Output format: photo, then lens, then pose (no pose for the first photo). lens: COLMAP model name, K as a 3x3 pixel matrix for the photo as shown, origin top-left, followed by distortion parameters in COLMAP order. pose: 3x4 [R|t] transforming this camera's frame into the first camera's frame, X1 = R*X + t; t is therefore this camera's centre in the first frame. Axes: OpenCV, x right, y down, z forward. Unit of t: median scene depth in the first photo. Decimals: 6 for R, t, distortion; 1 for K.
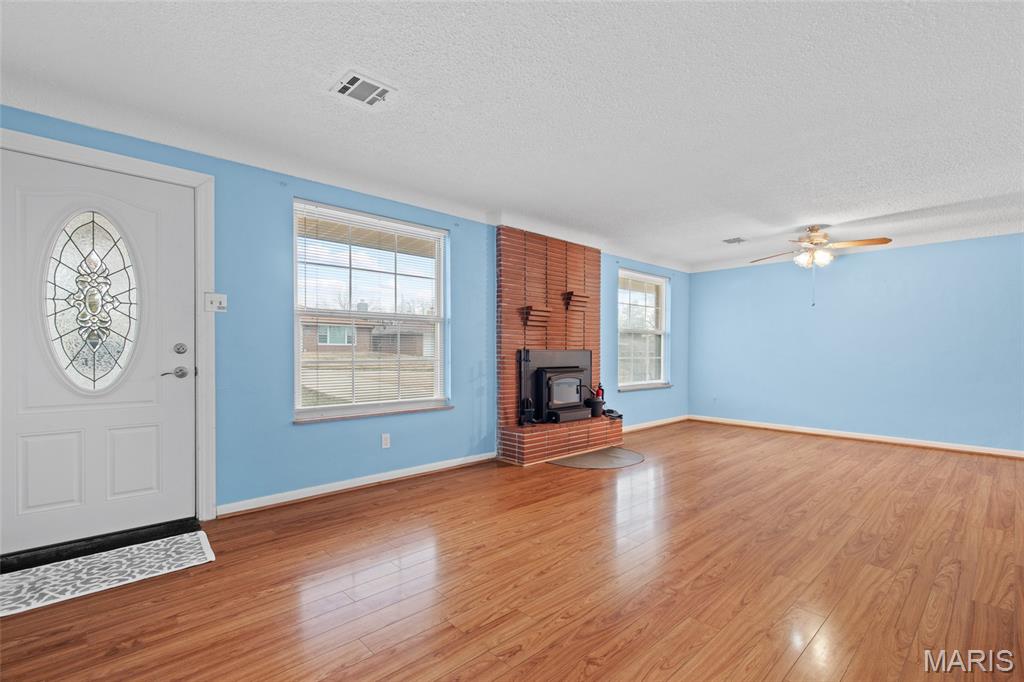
lens RADIAL K [[459.7, 0, 515.8], [0, 459.7, 359.7], [0, 0, 1]] dist [0.001124, -0.000227]
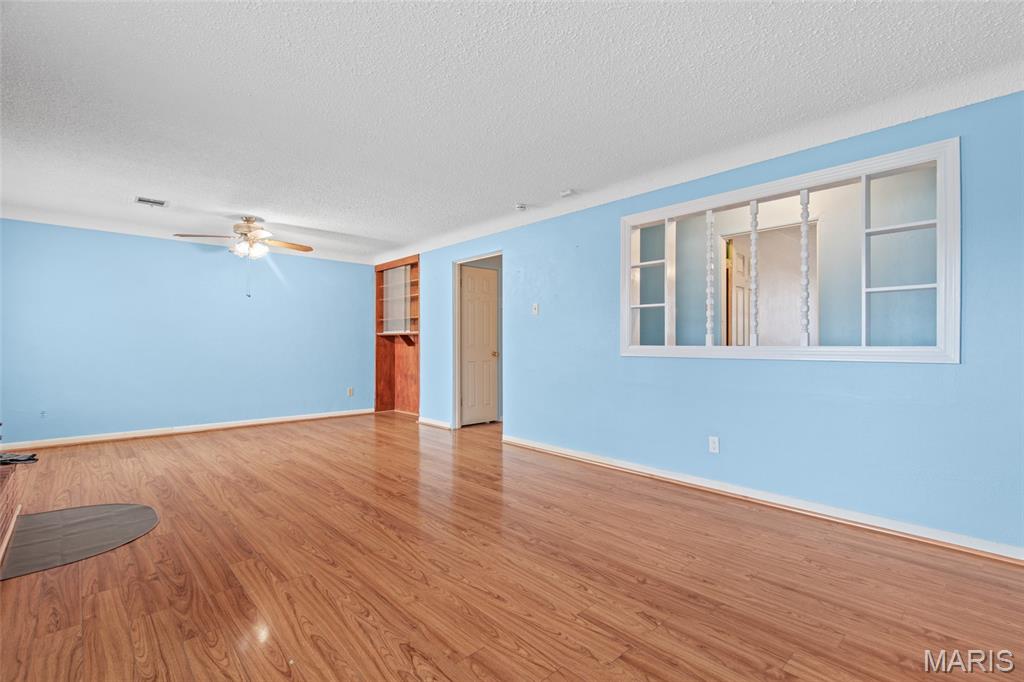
lens RADIAL K [[467.3, 0, 515.2], [0, 467.3, 346.7], [0, 0, 1]] dist [0.003374, 0.000472]
pose [[0.005081, -0.007644, 0.999958, -0.507817], [0.016116, 0.999842, 0.007561, -0.010342], [-0.999857, 0.016077, 0.005203, 0.590030]]
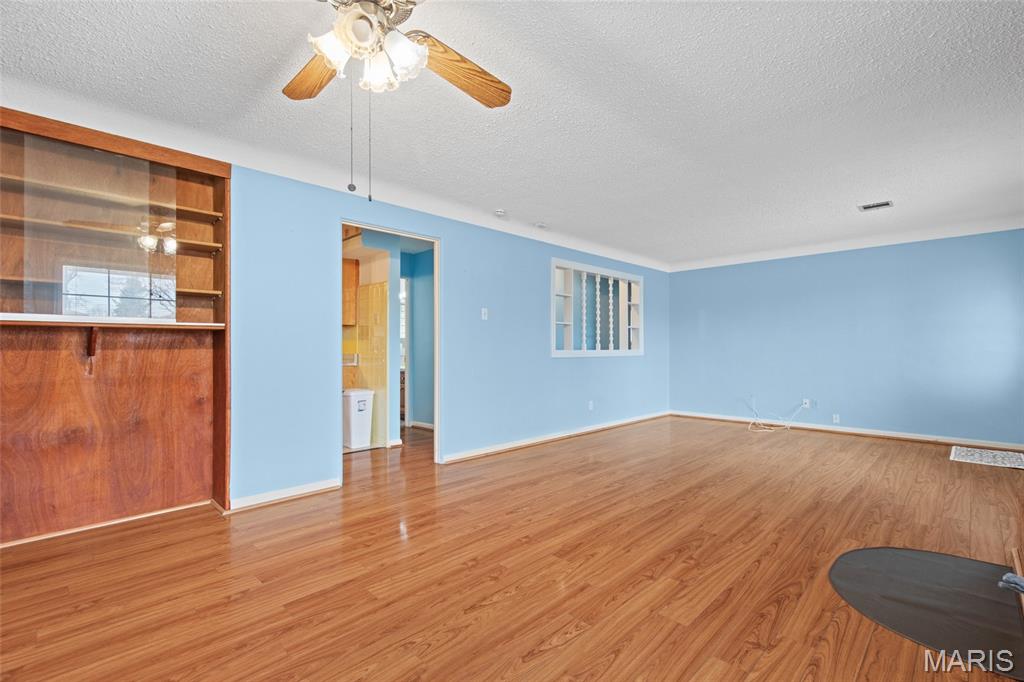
lens RADIAL K [[474.0, 0, 515.5], [0, 474.0, 340.0], [0, 0, 1]] dist [0.013748, -0.000593]
pose [[-0.998675, -0.001242, -0.051451, 0.791918], [-0.001157, 0.999998, -0.001696, -0.029900], [0.051453, -0.001635, -0.998674, 1.874066]]
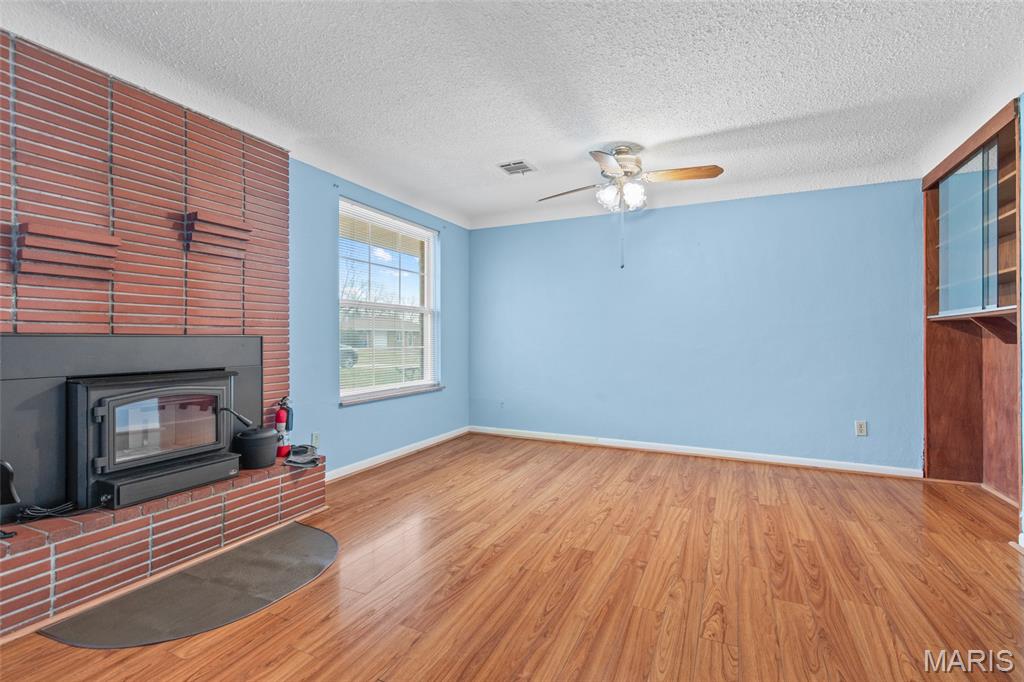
lens RADIAL K [[463.6, 0, 516.3], [0, 463.6, 338.7], [0, 0, 1]] dist [0.002750, 0.000482]
pose [[0.927891, -0.002837, 0.372841, 0.358701], [0.009744, 0.999814, -0.016640, -0.008398], [-0.372724, 0.019073, 0.927746, 0.616598]]
